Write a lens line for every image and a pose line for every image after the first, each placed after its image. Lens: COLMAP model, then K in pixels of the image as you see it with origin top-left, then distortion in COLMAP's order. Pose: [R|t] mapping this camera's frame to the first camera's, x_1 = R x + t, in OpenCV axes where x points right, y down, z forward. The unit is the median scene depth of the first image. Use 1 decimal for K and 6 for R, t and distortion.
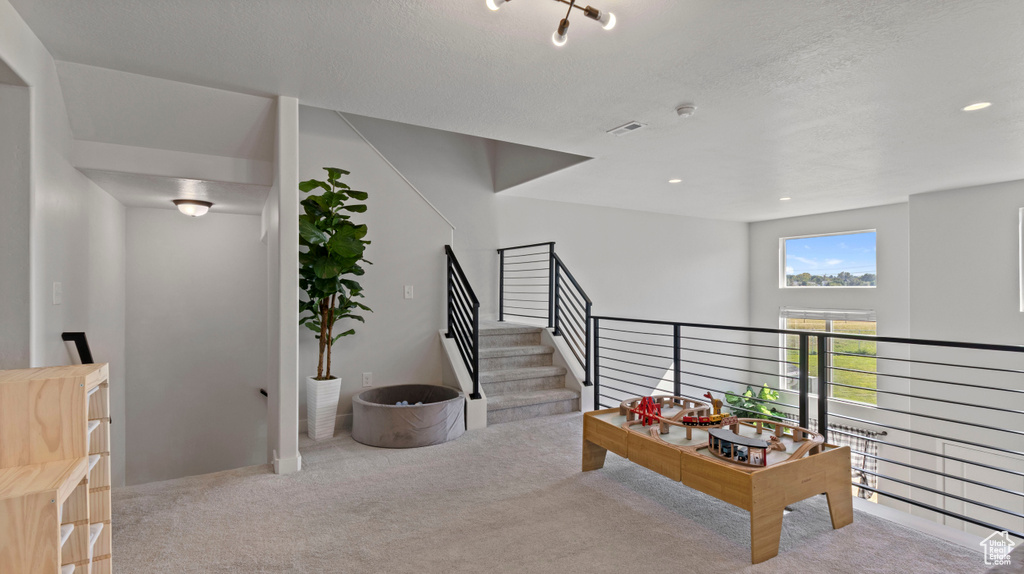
lens RADIAL K [[476.2, 0, 515.2], [0, 476.2, 281.8], [0, 0, 1]] dist [0.000728, -0.000135]
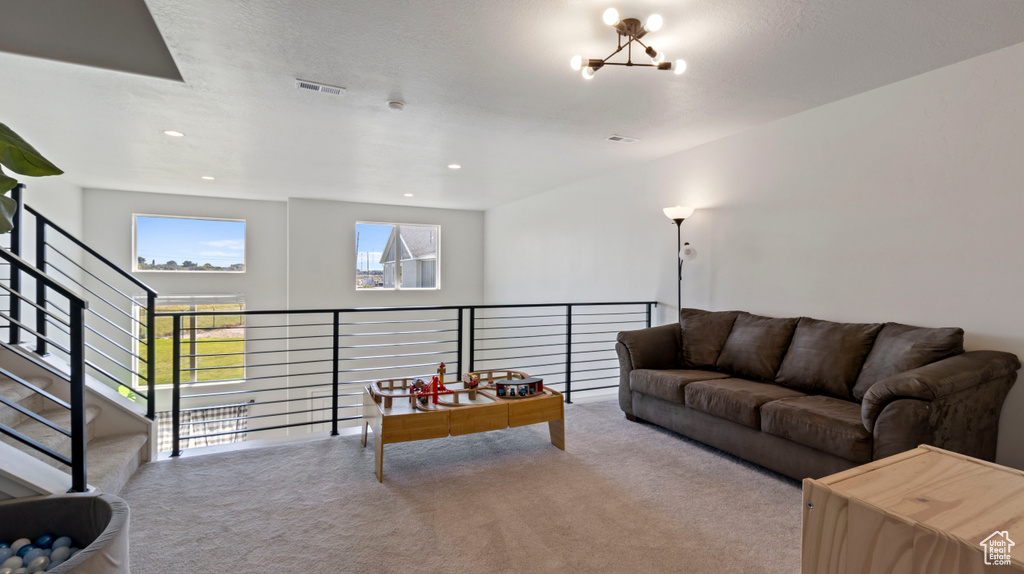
lens RADIAL K [[476.2, 0, 515.2], [0, 476.2, 281.8], [0, 0, 1]] dist [0.000728, -0.000135]
pose [[0.075447, -0.011535, 0.997083, -0.466132], [-0.022614, 0.999656, 0.013276, 0.007277], [-0.996893, -0.023550, 0.075160, 0.455760]]
